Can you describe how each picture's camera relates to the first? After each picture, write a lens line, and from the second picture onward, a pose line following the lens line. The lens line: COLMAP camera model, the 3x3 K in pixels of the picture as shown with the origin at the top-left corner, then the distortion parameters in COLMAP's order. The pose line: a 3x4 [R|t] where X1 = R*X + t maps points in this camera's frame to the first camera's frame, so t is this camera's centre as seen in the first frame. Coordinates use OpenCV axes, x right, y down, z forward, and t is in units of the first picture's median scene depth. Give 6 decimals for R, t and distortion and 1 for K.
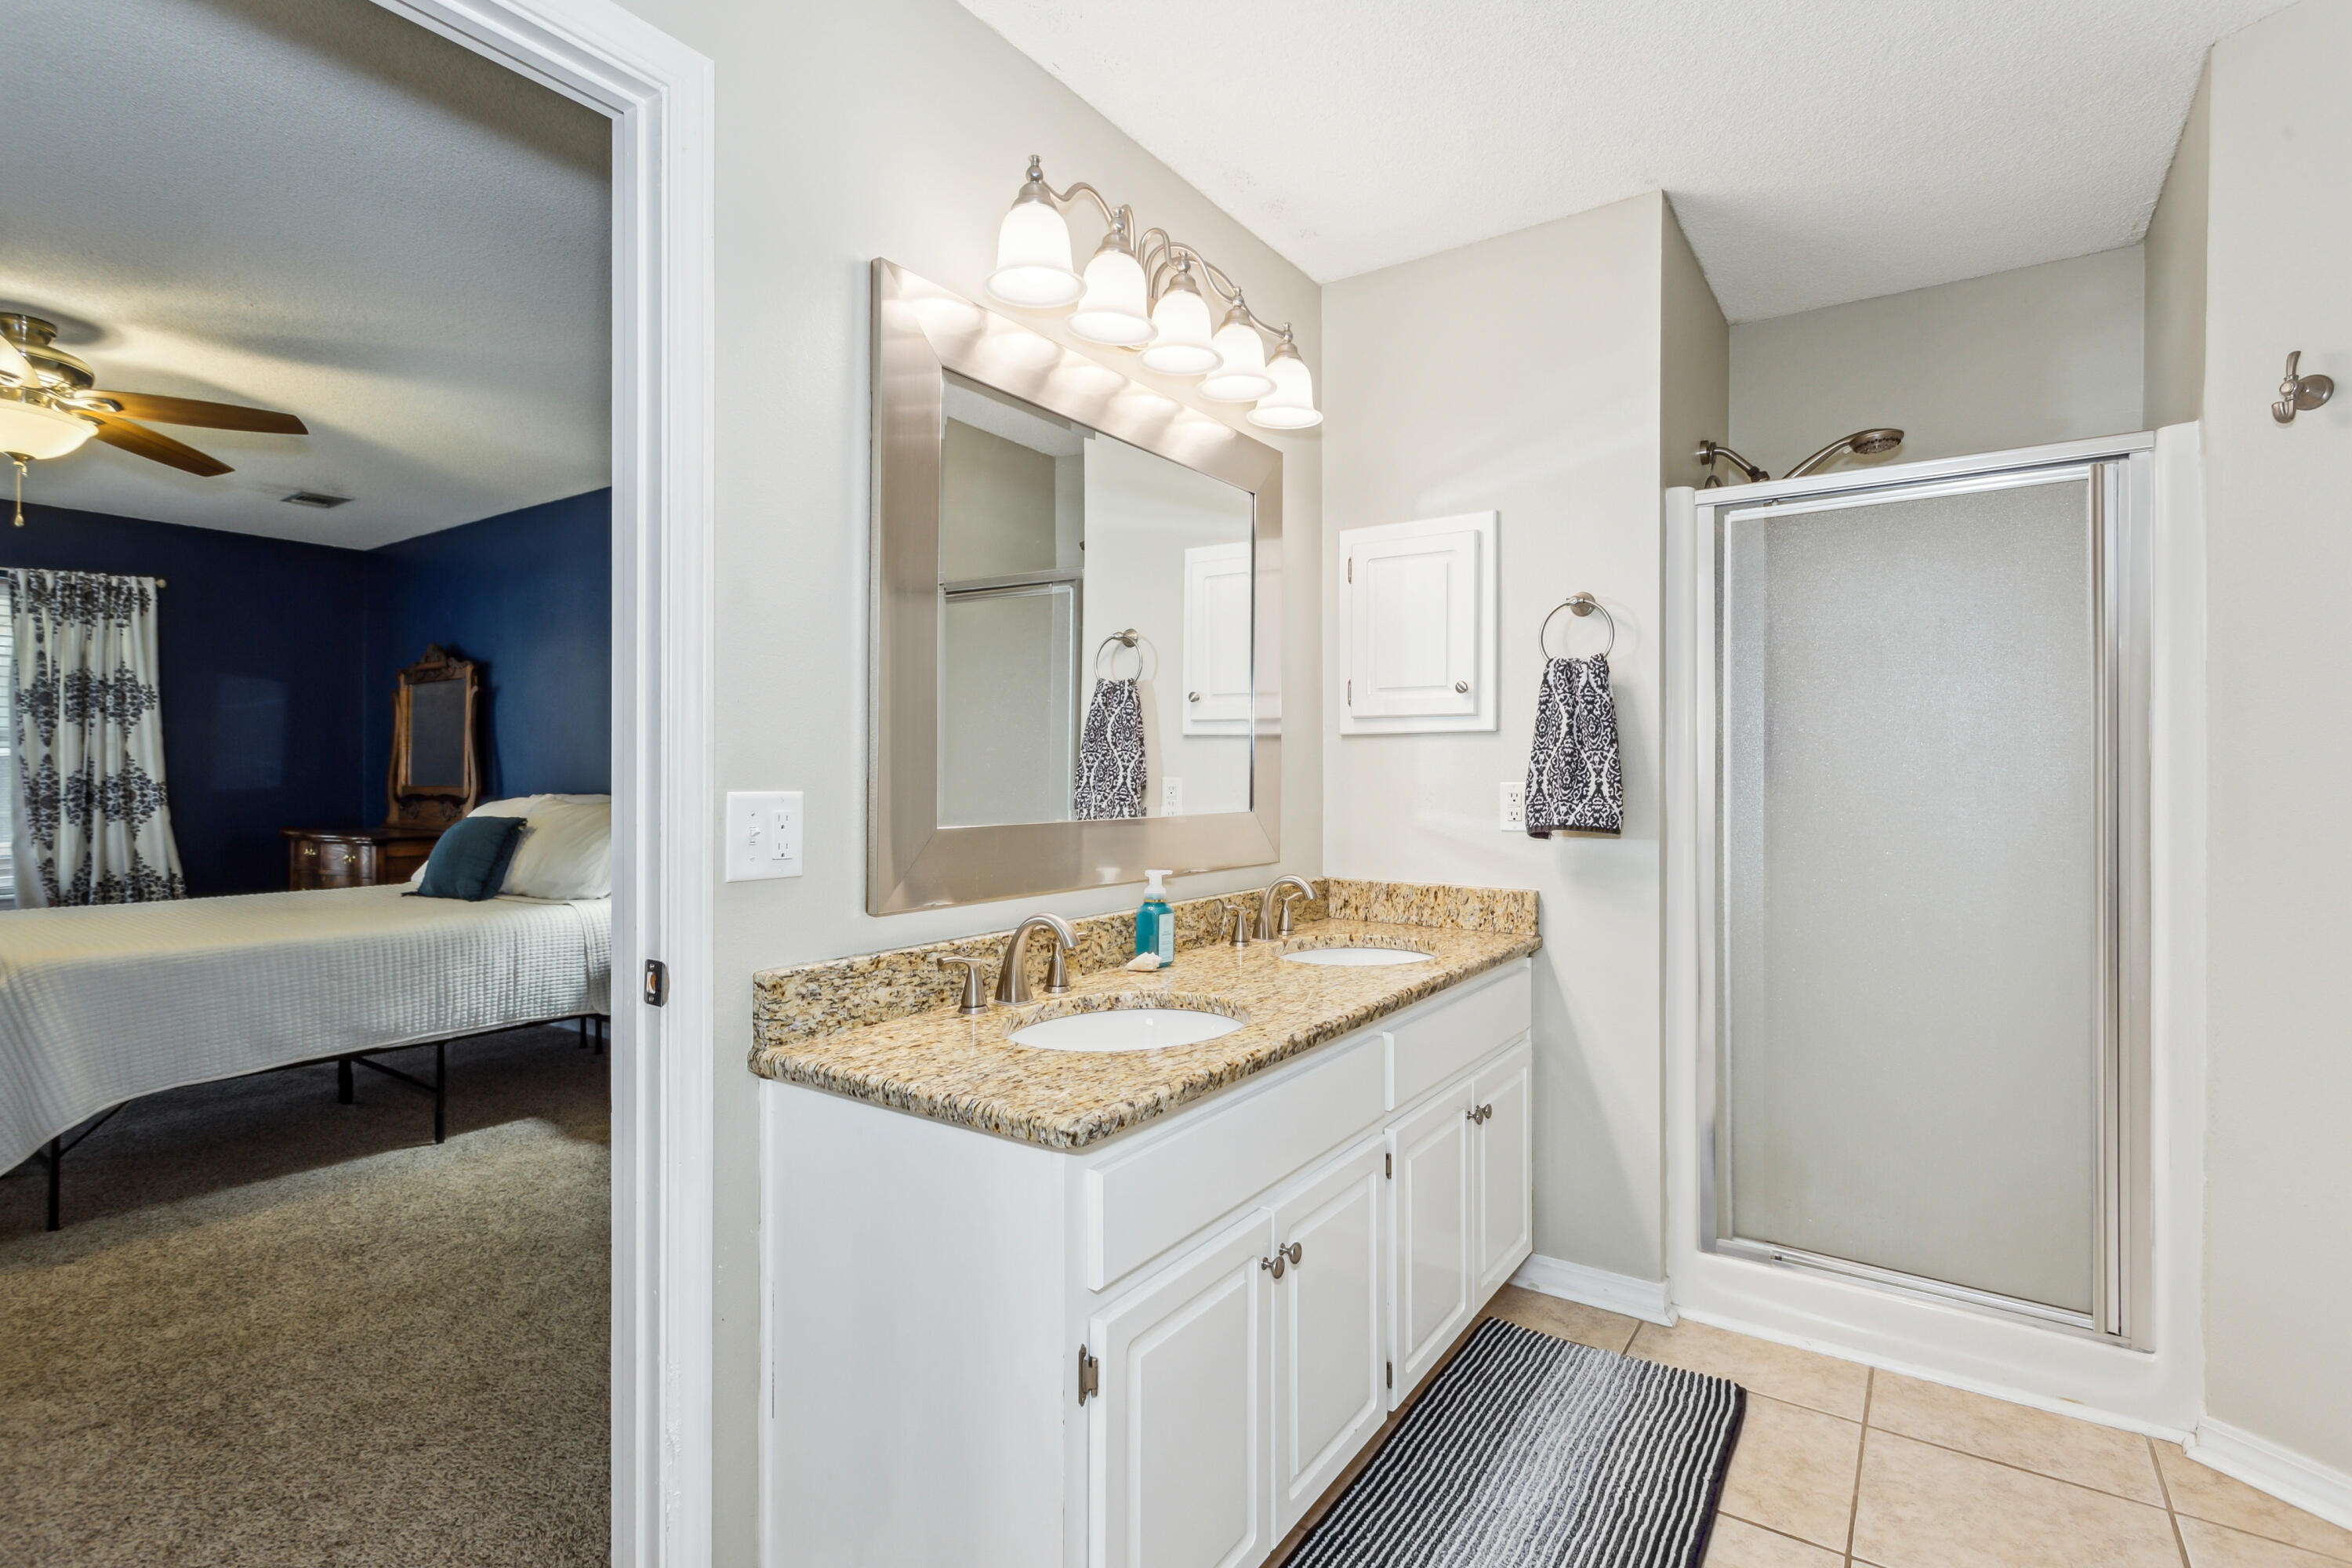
lens RADIAL K [[1139.1, 0, 1165.1], [0, 1139.1, 788.1], [0, 0, 1]] dist [0.003301, 0.000568]
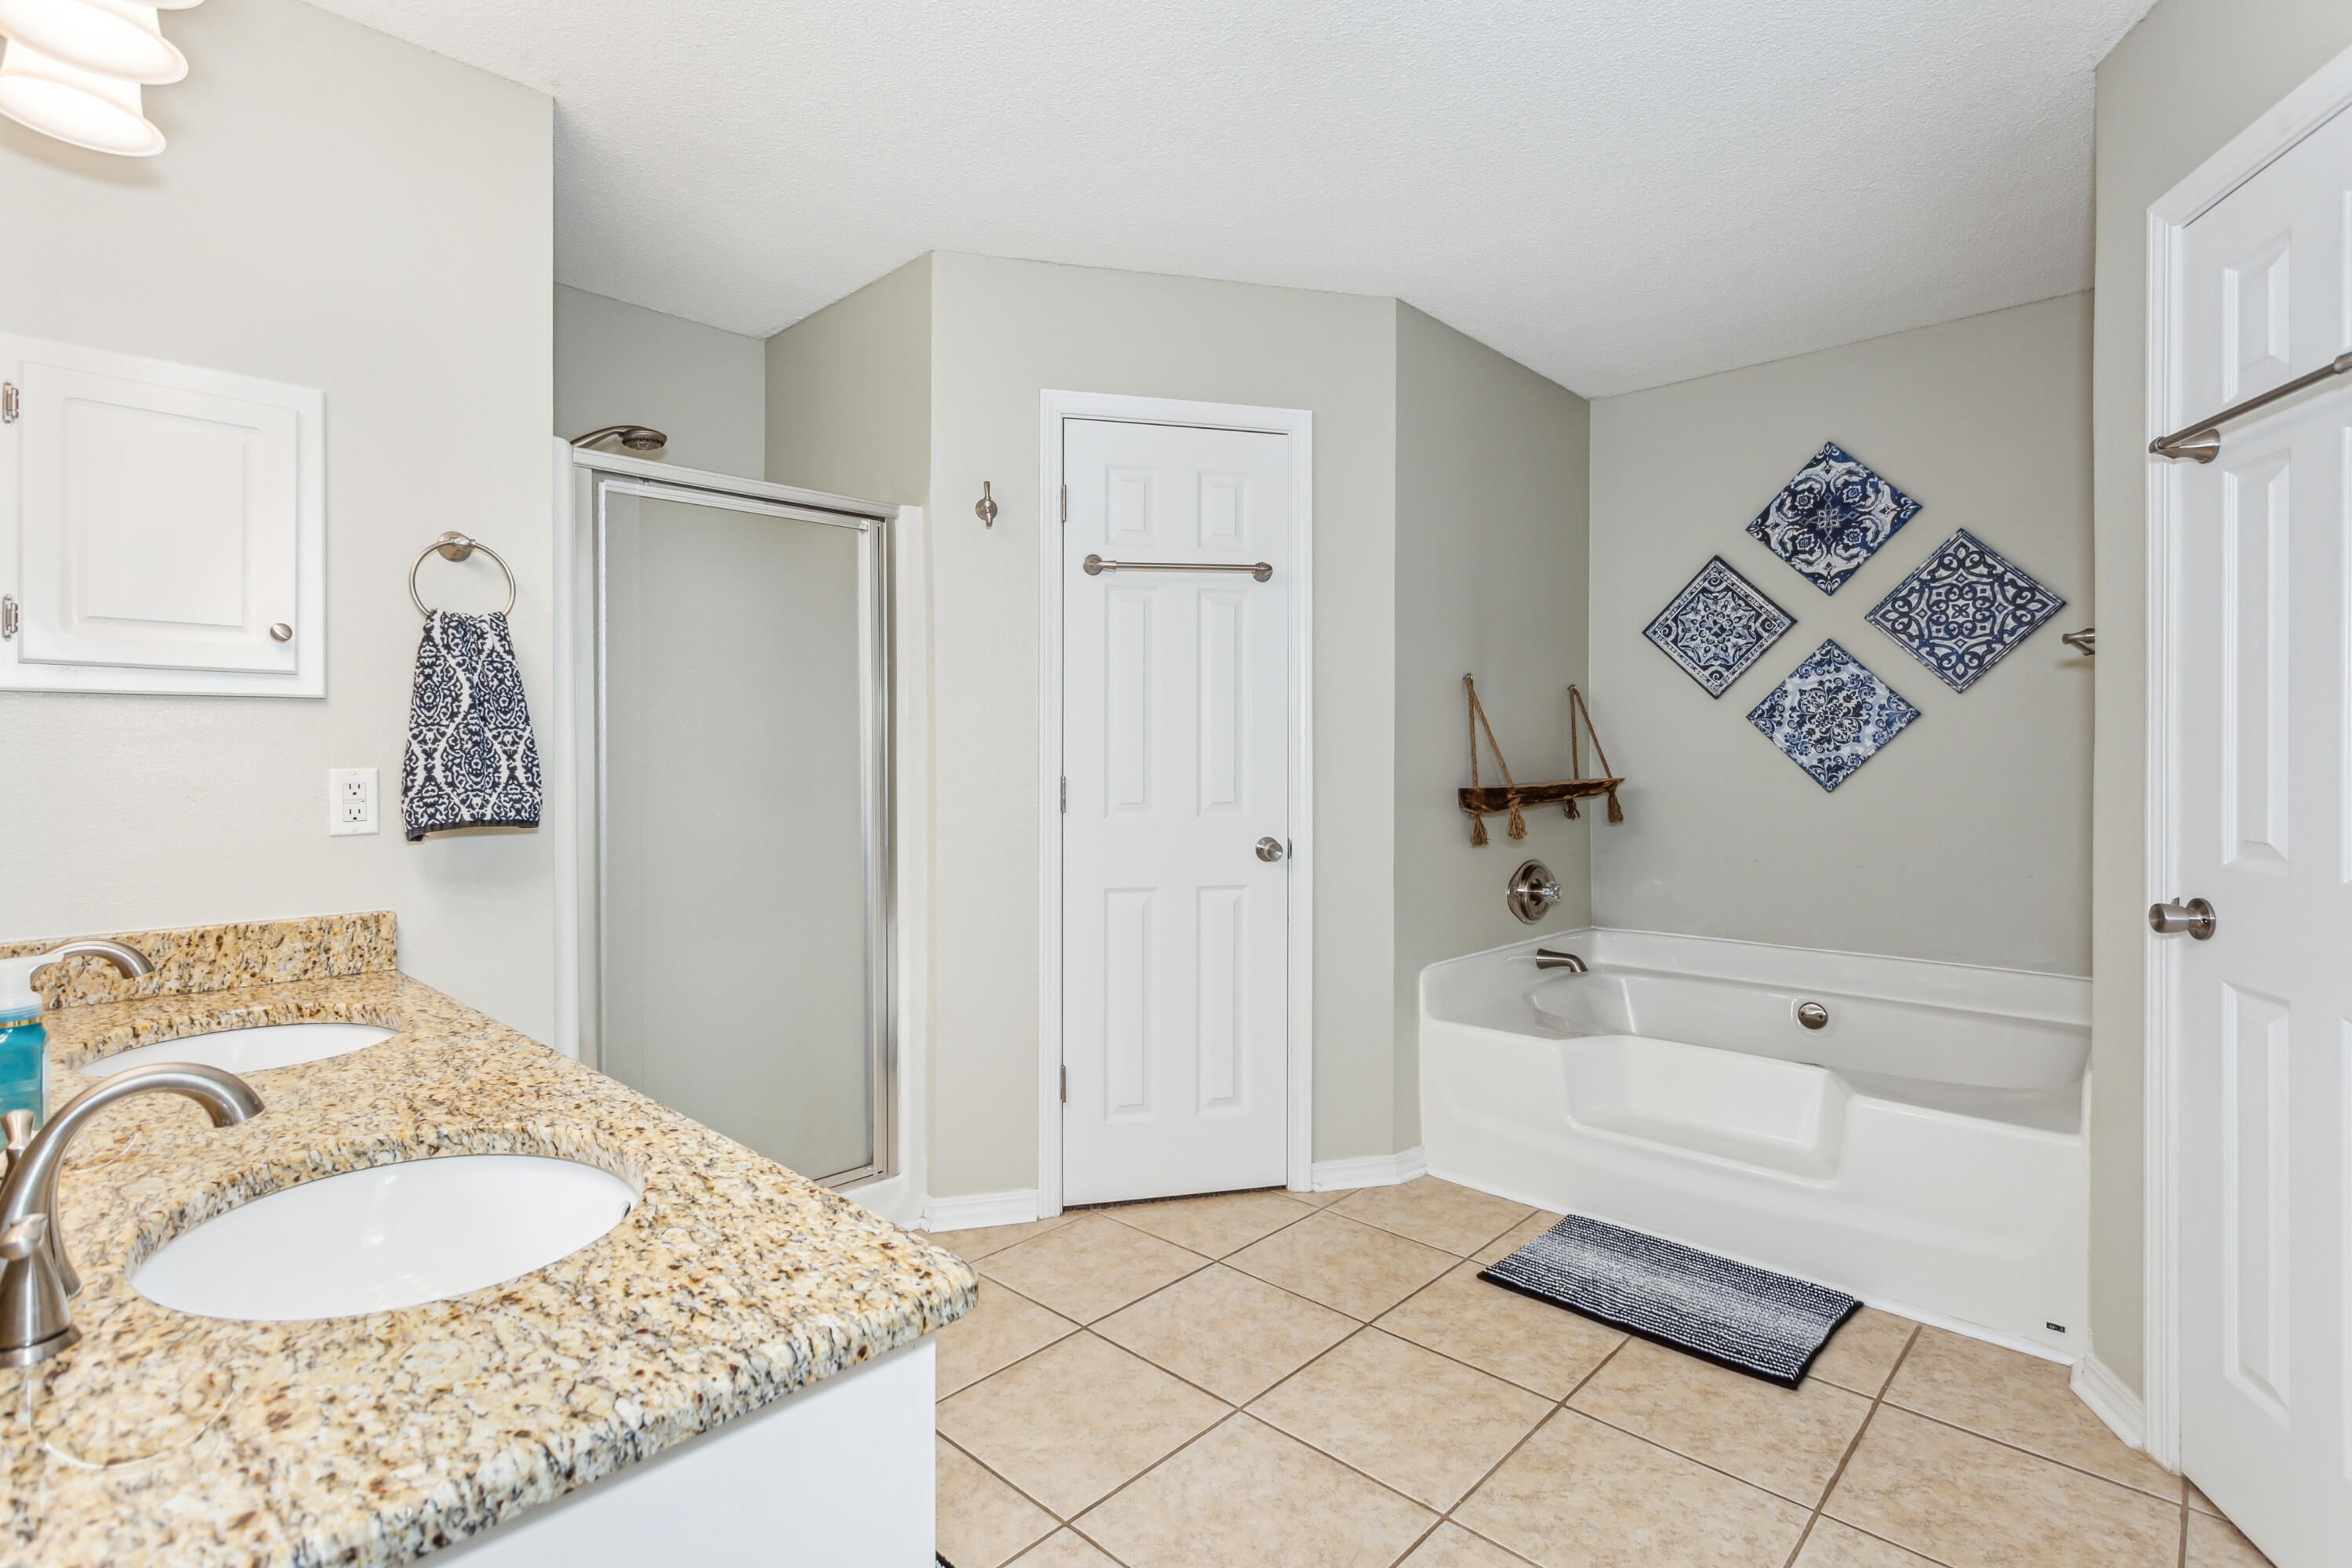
lens RADIAL K [[1139.1, 0, 1174.2], [0, 1139.1, 762.2], [0, 0, 1]] dist [0.003301, 0.000568]
pose [[0.142590, -0.011713, 0.989713, -0.375457], [0.016785, 0.999815, 0.009414, -0.007960], [-0.989640, 0.015270, 0.142760, 0.394948]]
